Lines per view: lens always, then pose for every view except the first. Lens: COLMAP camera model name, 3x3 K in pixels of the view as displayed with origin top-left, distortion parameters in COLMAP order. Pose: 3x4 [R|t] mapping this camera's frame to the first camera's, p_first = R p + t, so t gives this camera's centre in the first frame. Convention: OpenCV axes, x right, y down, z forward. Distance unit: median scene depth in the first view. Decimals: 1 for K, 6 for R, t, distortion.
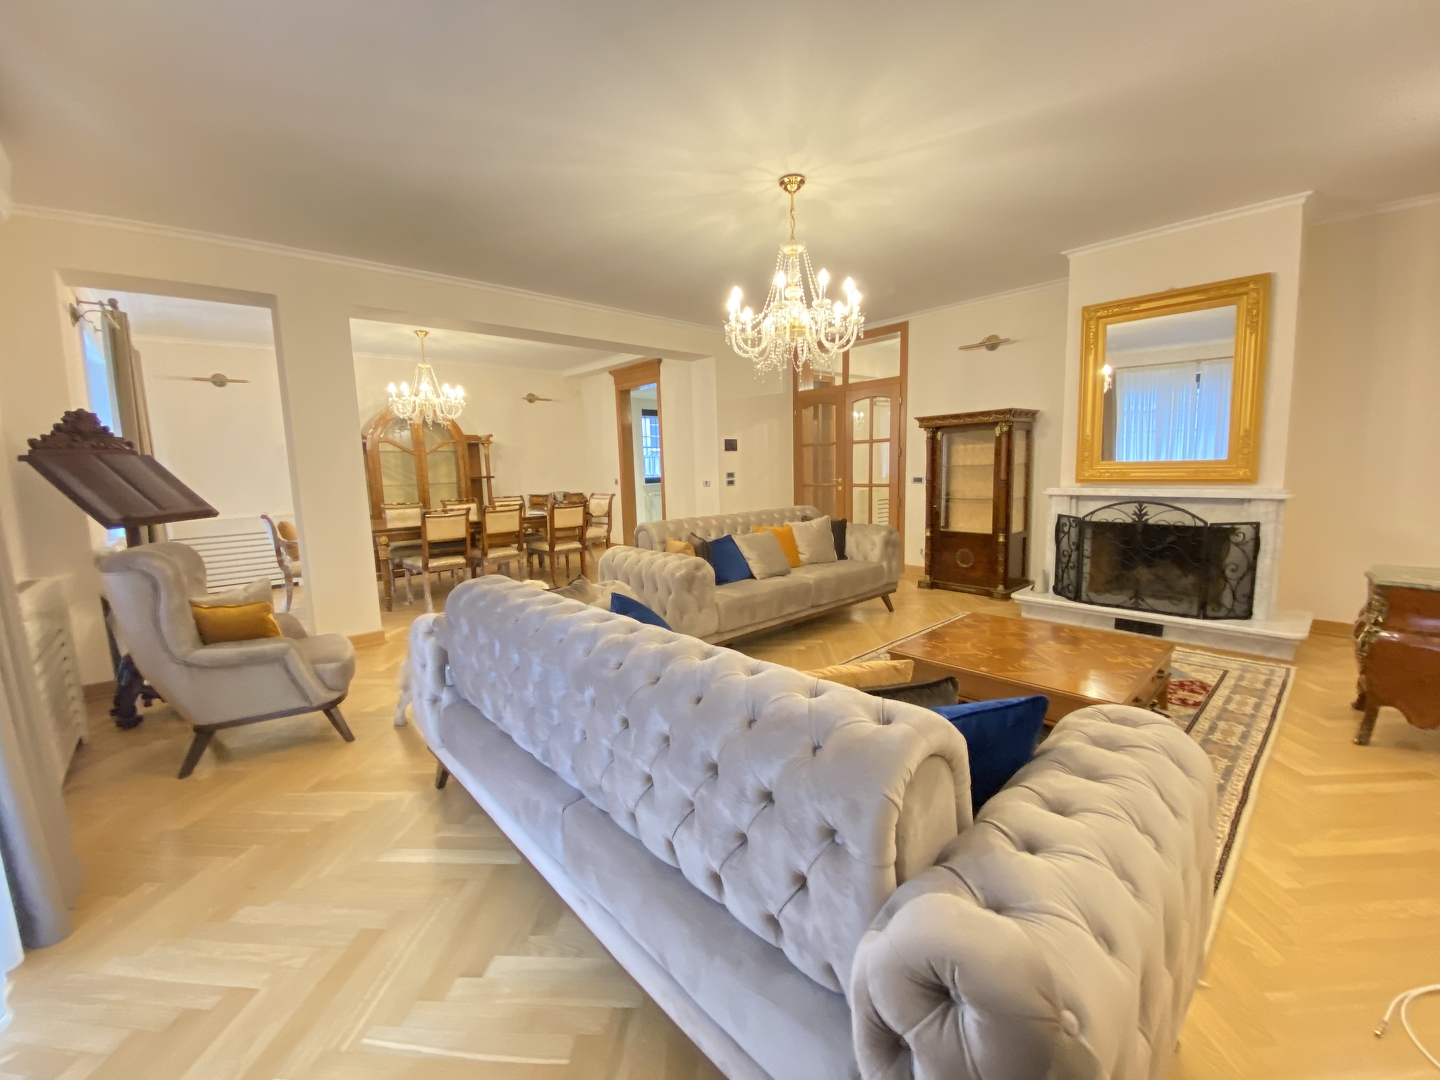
lens RADIAL K [[589.6, 0, 718.0], [0, 589.6, 539.7], [0, 0, 1]] dist [-0.002445, -0.001051]
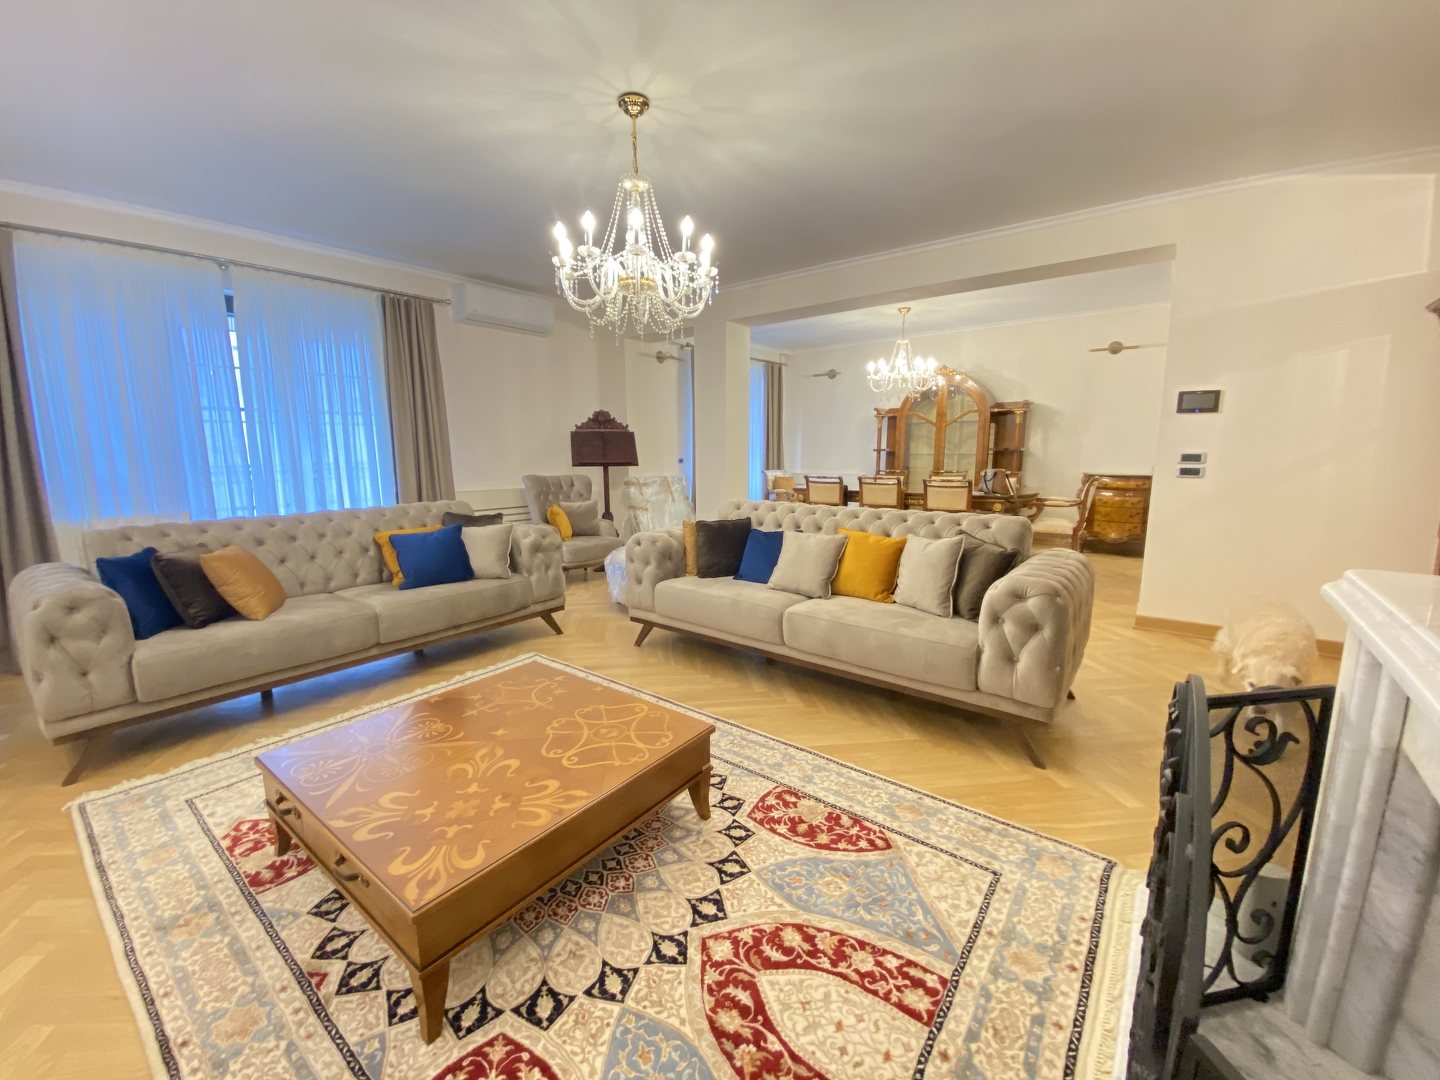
lens RADIAL K [[589.6, 0, 717.9], [0, 589.6, 543.6], [0, 0, 1]] dist [-0.002445, -0.001051]
pose [[0.163468, 0.185306, -0.968989, 0.535961], [-0.115704, 0.979024, 0.167706, -0.078364], [0.979740, 0.084701, 0.181480, 0.513661]]
